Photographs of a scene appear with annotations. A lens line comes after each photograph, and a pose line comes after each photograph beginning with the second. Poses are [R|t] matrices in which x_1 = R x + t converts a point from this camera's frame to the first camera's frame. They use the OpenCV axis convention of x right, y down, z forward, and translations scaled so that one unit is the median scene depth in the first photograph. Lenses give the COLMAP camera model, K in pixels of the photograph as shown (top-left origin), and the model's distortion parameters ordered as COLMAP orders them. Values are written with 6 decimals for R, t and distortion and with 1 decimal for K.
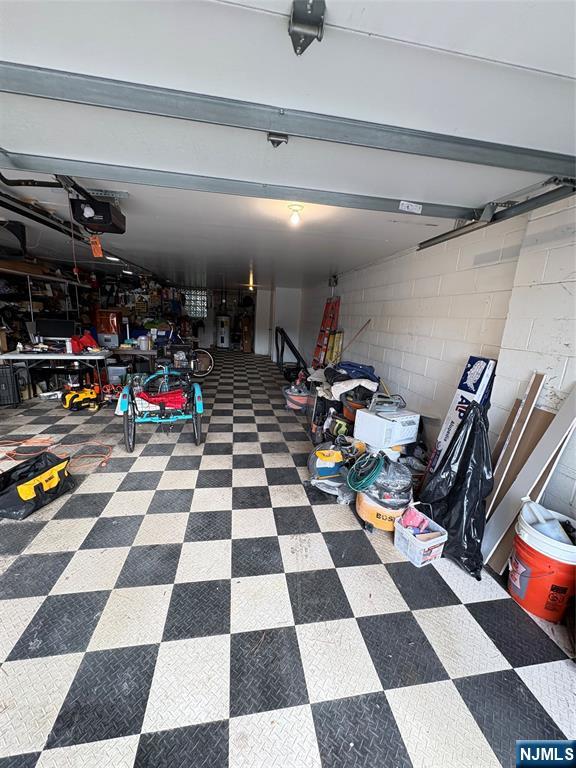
lens RADIAL K [[305.9, 0, 288.0], [0, 305.9, 384.0], [0, 0, 1]] dist [-0.000591, 0.000273]
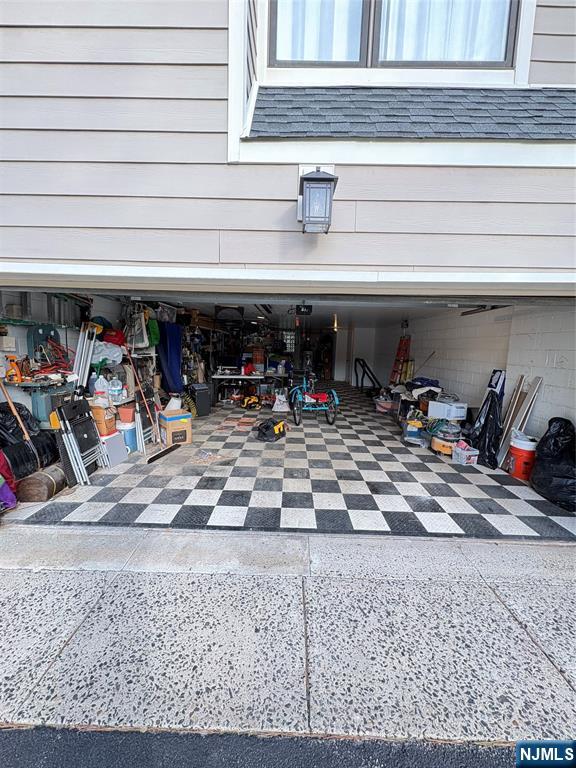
lens RADIAL K [[305.9, 0, 288.0], [0, 305.9, 384.0], [0, 0, 1]] dist [-0.000591, 0.000273]
pose [[0.983265, -0.003280, -0.182151, -0.279912], [-0.016095, 0.994364, -0.104786, 0.197769], [0.181468, 0.105965, 0.977671, -0.975387]]
